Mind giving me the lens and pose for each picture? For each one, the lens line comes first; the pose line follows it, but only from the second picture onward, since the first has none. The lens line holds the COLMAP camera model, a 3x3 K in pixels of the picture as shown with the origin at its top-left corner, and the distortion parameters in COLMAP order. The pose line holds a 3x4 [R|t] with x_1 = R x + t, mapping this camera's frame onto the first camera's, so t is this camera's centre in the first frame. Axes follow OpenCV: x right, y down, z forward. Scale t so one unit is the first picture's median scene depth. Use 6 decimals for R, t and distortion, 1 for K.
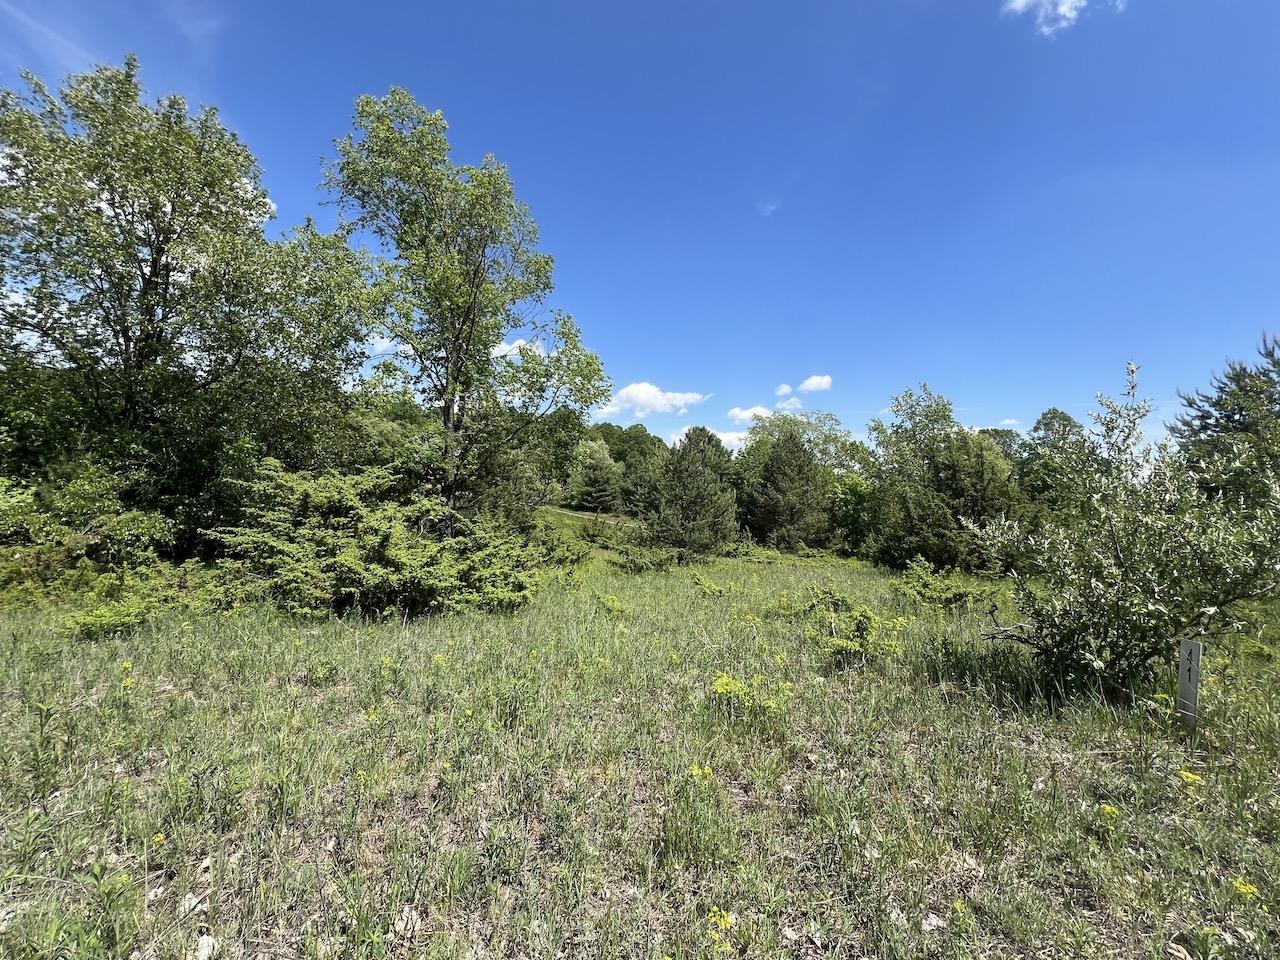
lens RADIAL K [[512.1, 0, 640.6], [0, 512.1, 478.3], [0, 0, 1]] dist [-0.005431, 0.001368]
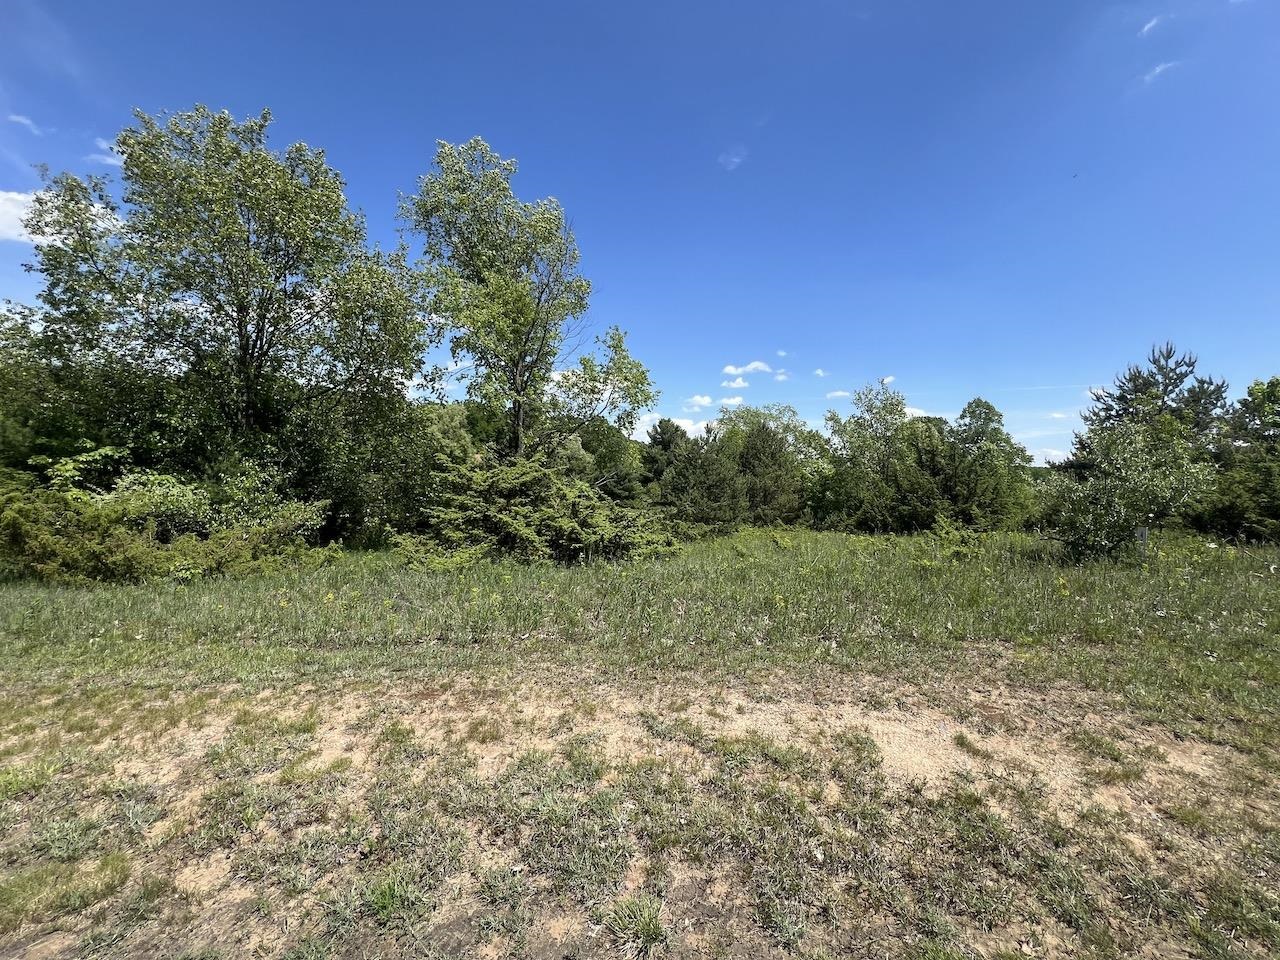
lens RADIAL K [[505.0, 0, 611.0], [0, 505.0, 489.1], [0, 0, 1]] dist [-0.007758, -0.000278]
pose [[0.996888, -0.025310, 0.074659, -0.228038], [0.022170, 0.998846, 0.042596, -0.000185], [-0.075651, -0.040808, 0.996299, -0.160910]]
